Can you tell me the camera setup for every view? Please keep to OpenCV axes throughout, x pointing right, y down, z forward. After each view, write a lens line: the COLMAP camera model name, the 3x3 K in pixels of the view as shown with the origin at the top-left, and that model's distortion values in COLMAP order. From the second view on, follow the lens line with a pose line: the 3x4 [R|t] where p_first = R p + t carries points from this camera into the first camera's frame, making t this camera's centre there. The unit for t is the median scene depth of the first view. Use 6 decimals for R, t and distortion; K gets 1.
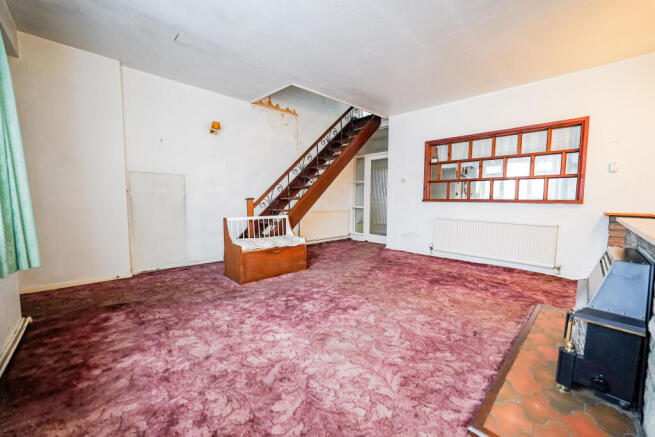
lens RADIAL K [[255.7, 0, 327.5], [0, 255.7, 218.5], [0, 0, 1]] dist [-0.021928, -0.000022]
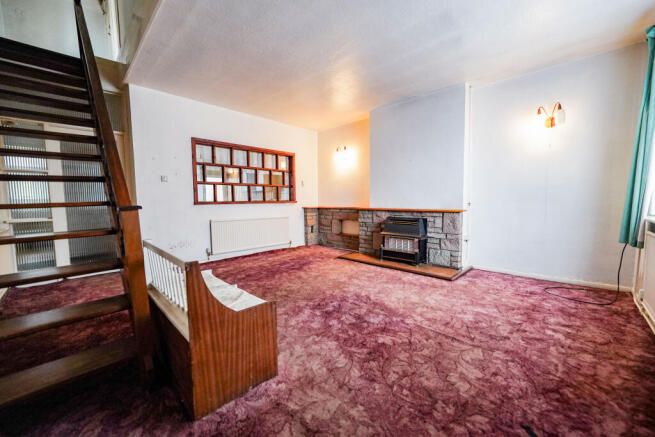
lens RADIAL K [[255.7, 0, 327.5], [0, 255.7, 218.5], [0, 0, 1]] dist [-0.021928, -0.000022]
pose [[-0.026880, -0.078040, 0.996588, -0.733873], [0.086104, 0.993062, 0.080086, -0.070276], [-0.995924, 0.087963, -0.019974, 0.789497]]
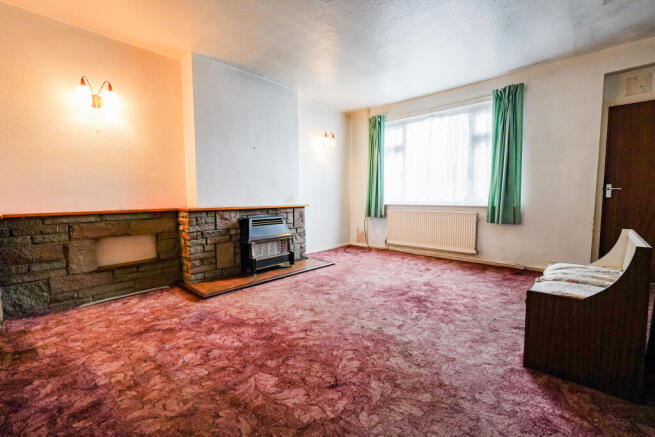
lens RADIAL K [[290.2, 0, 327.5], [0, 290.2, 218.5], [0, 0, 1]] dist [0.154880, 0.000032]
pose [[-0.999089, -0.003813, -0.042510, 0.276570], [-0.010632, 0.986839, 0.161356, -0.131358], [0.041335, 0.161661, -0.985980, 1.574987]]
